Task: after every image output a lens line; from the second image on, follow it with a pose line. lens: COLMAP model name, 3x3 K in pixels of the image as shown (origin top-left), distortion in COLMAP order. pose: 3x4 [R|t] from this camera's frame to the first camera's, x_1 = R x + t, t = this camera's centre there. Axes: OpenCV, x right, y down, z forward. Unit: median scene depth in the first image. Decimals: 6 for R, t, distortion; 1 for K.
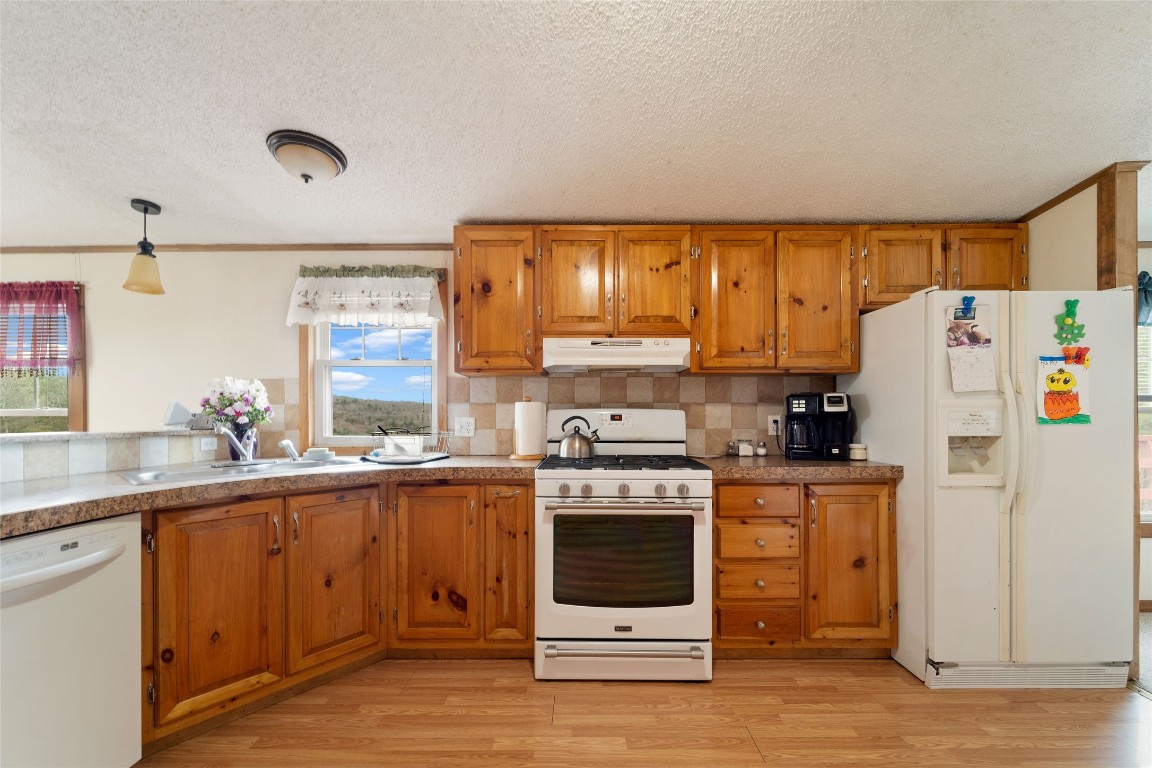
lens RADIAL K [[466.1, 0, 573.2], [0, 466.1, 414.1], [0, 0, 1]] dist [-0.000880, -0.000196]
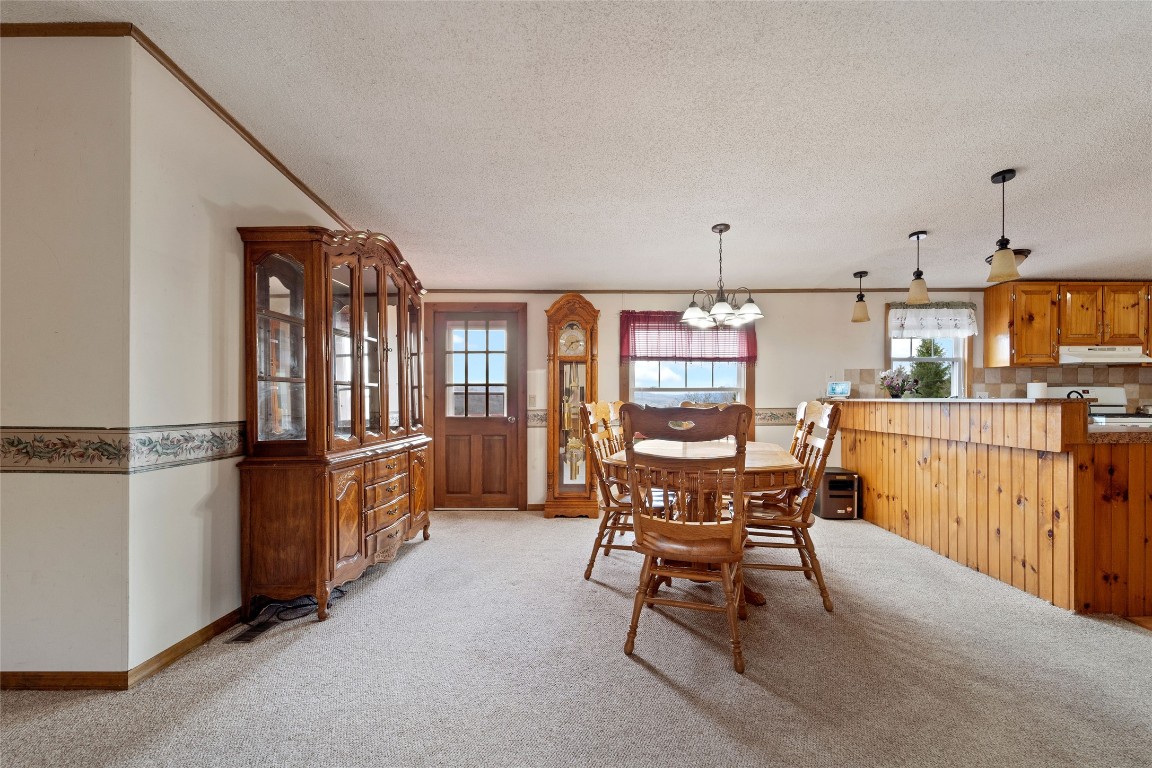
lens RADIAL K [[477.3, 0, 610.4], [0, 477.3, 403.6], [0, 0, 1]] dist [-0.001309, -0.000333]
pose [[0.999974, -0.002624, 0.006642, -1.776173], [0.002556, 0.999944, 0.010261, 0.030313], [-0.006668, -0.010244, 0.999925, -0.789276]]
